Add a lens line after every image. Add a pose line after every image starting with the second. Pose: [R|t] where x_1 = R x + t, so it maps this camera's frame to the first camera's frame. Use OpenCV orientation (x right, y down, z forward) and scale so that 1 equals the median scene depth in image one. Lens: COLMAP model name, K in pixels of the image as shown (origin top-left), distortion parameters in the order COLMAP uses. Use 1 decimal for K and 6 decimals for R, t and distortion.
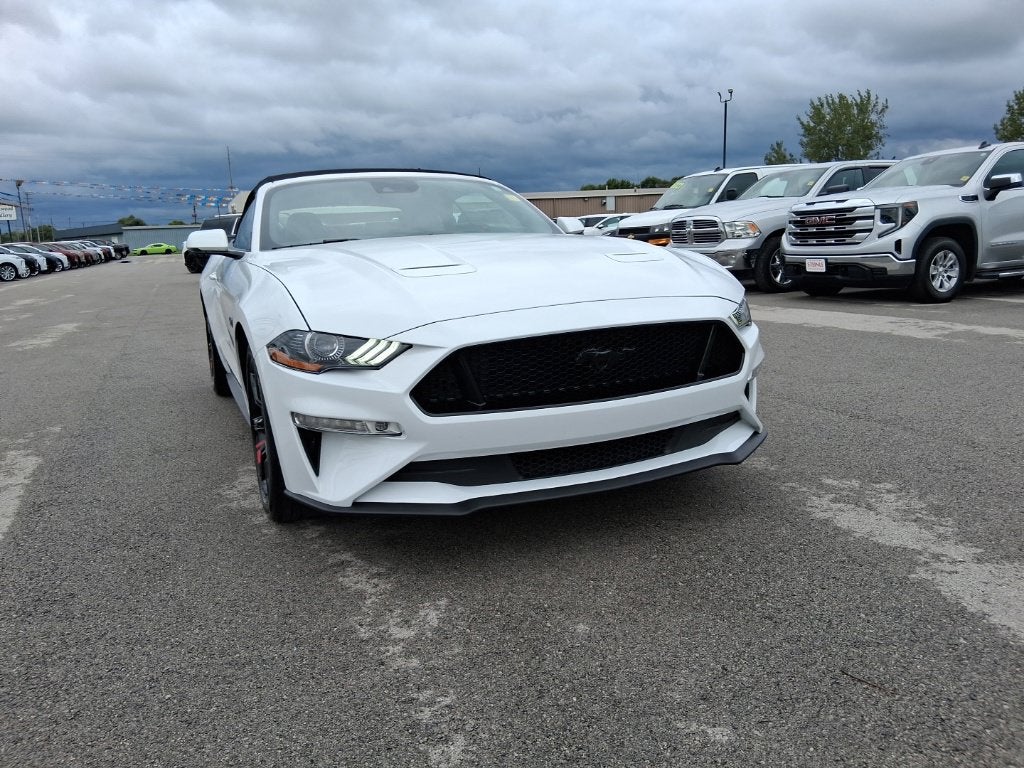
lens RADIAL K [[773.7, 0, 515.3], [0, 773.7, 388.7], [0, 0, 1]] dist [0.075702, -0.150343]
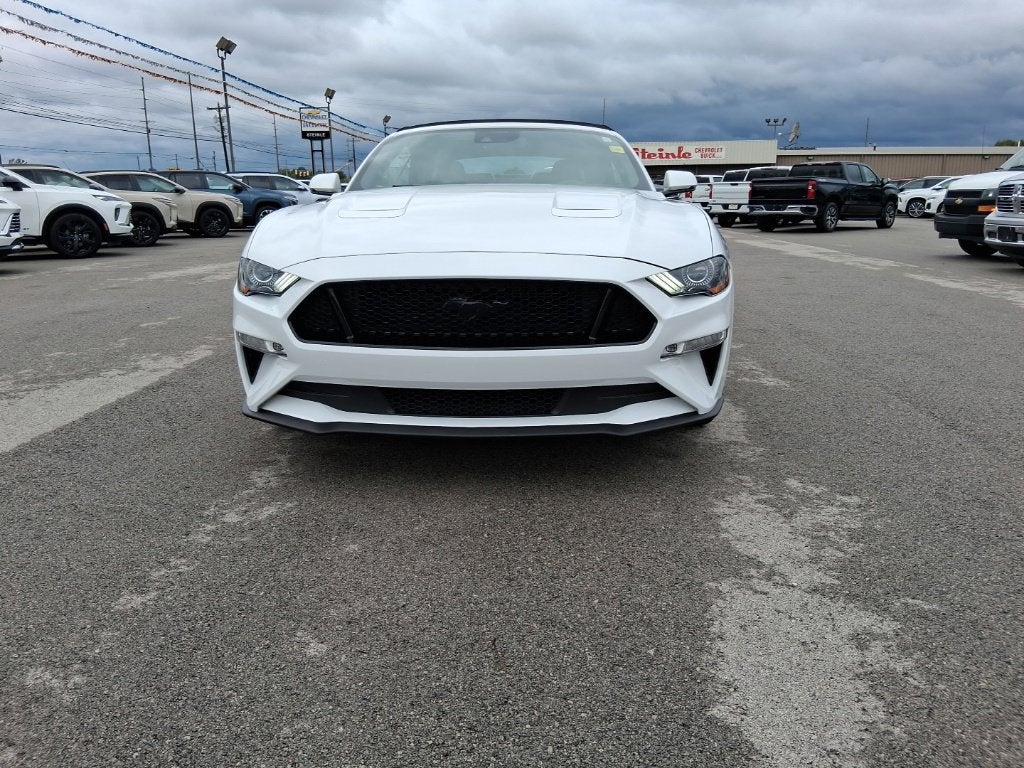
lens RADIAL K [[781.1, 0, 516.2], [0, 781.1, 382.3], [0, 0, 1]] dist [0.105674, -0.186885]
pose [[0.897903, 0.139775, -0.417413, 0.163060], [-0.120763, 0.990084, 0.071764, -0.006583], [0.423305, -0.014029, 0.905879, 0.022557]]
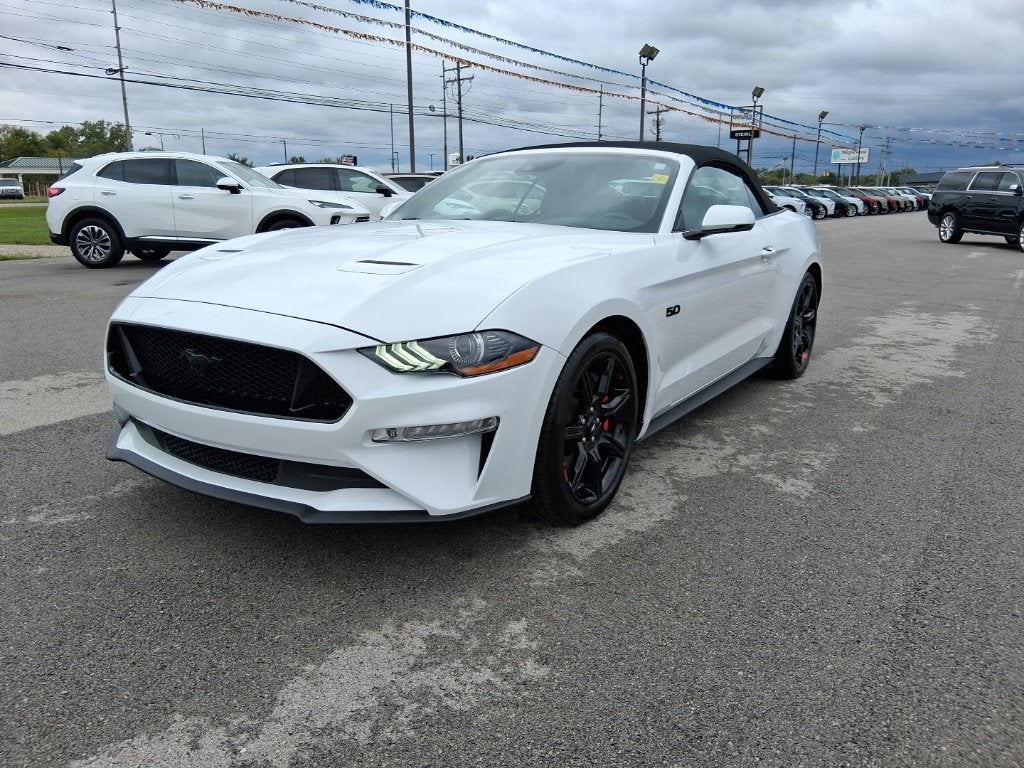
lens RADIAL K [[781.1, 0, 516.2], [0, 781.1, 382.3], [0, 0, 1]] dist [0.105674, -0.186885]
pose [[0.541443, 0.246093, -0.803914, 0.310557], [-0.200360, 0.966421, 0.160895, -0.069112], [0.816515, 0.073957, 0.572568, 0.199000]]
